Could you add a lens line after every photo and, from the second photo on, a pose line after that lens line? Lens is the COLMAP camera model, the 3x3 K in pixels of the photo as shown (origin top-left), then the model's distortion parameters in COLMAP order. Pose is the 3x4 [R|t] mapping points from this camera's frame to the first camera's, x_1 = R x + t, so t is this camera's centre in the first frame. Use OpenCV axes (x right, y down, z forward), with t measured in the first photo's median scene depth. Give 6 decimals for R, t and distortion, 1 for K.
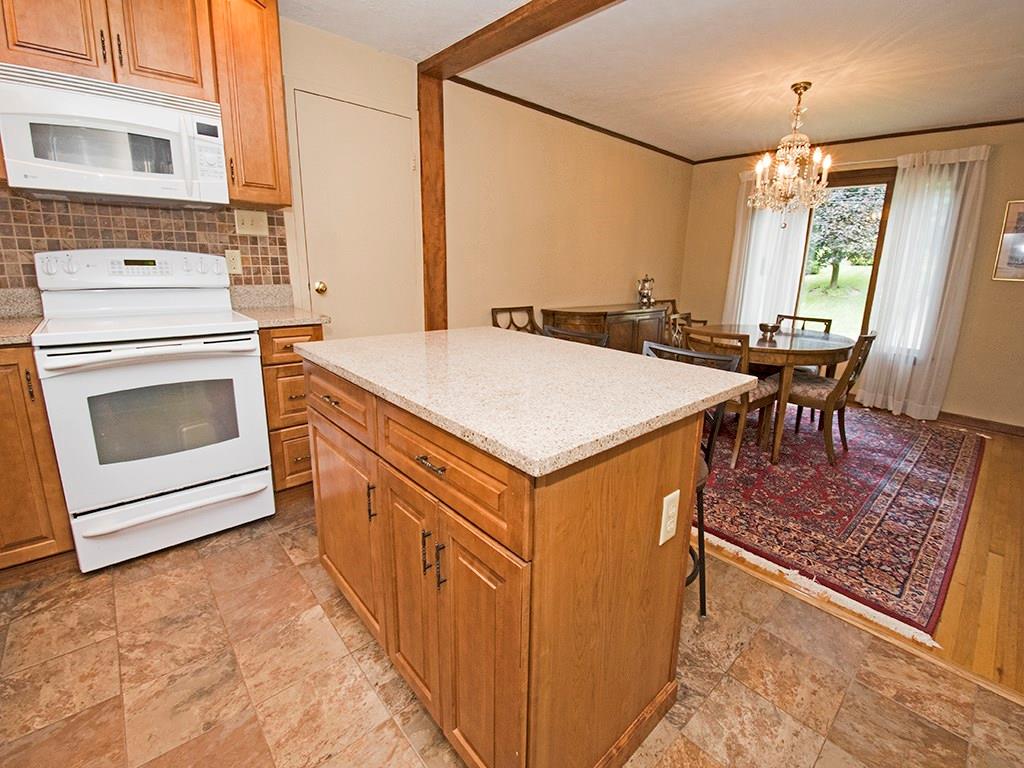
lens RADIAL K [[460.7, 0, 520.0], [0, 460.7, 366.2], [0, 0, 1]] dist [0.002125, -0.017413]
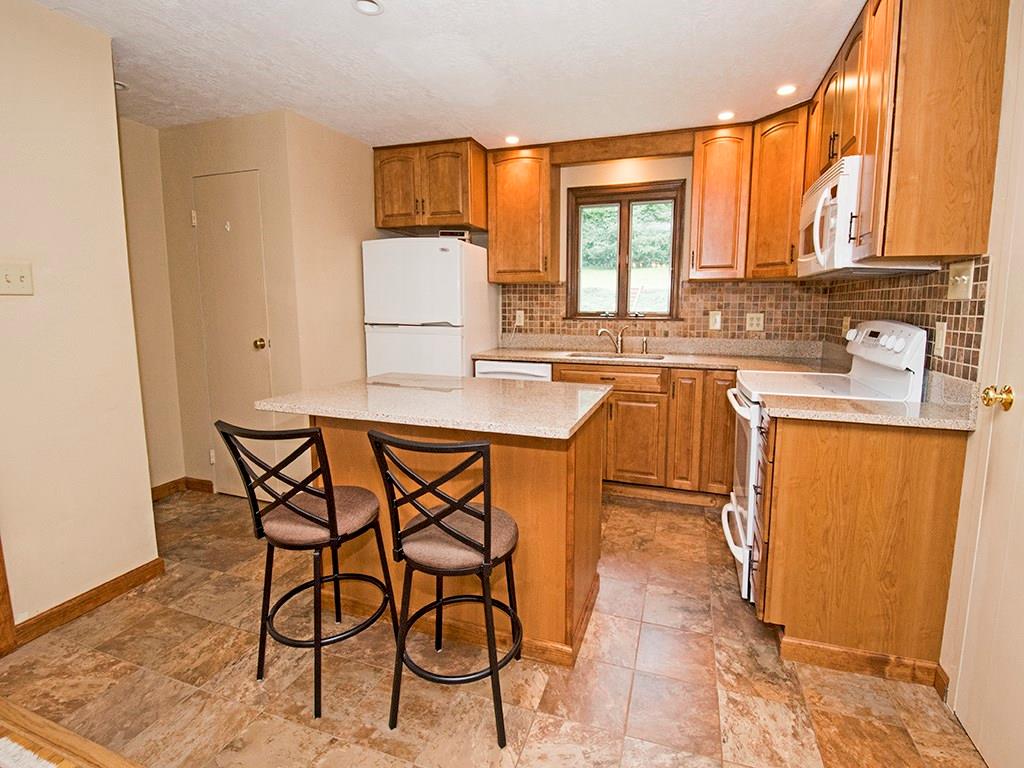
lens RADIAL K [[471.1, 0, 538.8], [0, 471.1, 357.8], [0, 0, 1]] dist [-0.015023, -0.000283]
pose [[-0.871816, 0.021135, -0.489378, 0.191944], [-0.135035, 0.949986, 0.281590, -0.248652], [0.470853, 0.311577, -0.825359, 1.023340]]
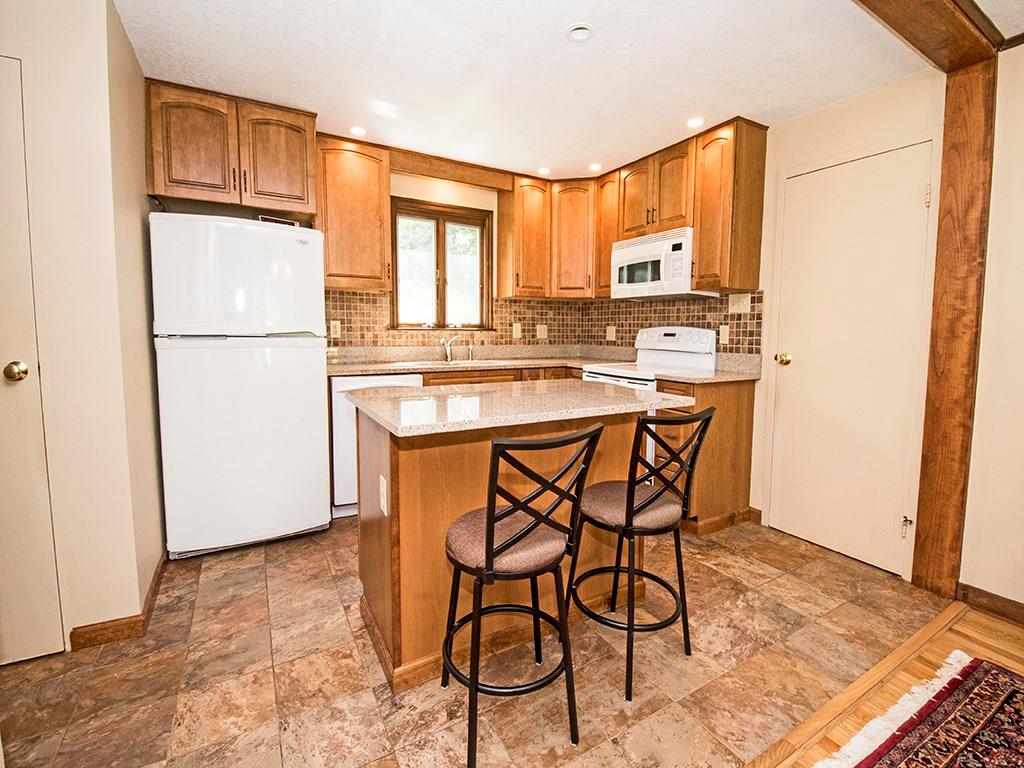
lens RADIAL K [[460.7, 0, 520.0], [0, 460.7, 366.2], [0, 0, 1]] dist [0.002125, -0.017413]
pose [[-0.219319, 0.044589, -0.974634, 0.587848], [-0.227219, 0.969153, 0.095469, -0.105853], [0.948826, 0.242394, -0.202422, 0.581170]]
